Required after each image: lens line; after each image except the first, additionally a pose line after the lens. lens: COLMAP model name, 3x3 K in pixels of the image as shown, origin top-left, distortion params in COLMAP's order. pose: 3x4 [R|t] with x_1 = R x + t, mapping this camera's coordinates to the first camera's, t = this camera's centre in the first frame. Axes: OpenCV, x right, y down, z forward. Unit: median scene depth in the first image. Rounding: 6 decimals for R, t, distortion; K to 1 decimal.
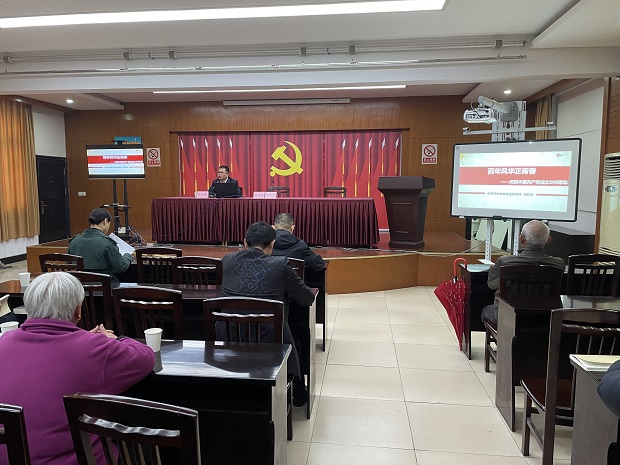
lens RADIAL K [[467.8, 0, 310.0], [0, 467.8, 232.5], [0, 0, 1]] dist [0.082365, -0.098926]
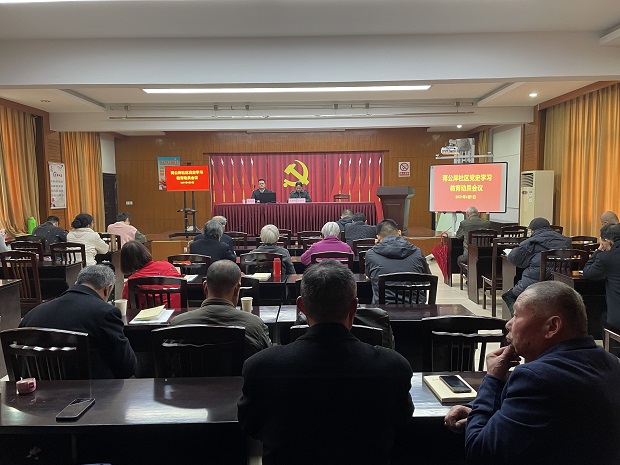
lens RADIAL K [[482.5, 0, 310.0], [0, 482.5, 232.5], [0, 0, 1]] dist [0.081850, -0.126121]
pose [[0.992773, -0.022768, 0.117828, -0.178271], [0.025395, 0.999460, -0.020839, 0.036110], [-0.117290, 0.023681, 0.992815, -0.336732]]
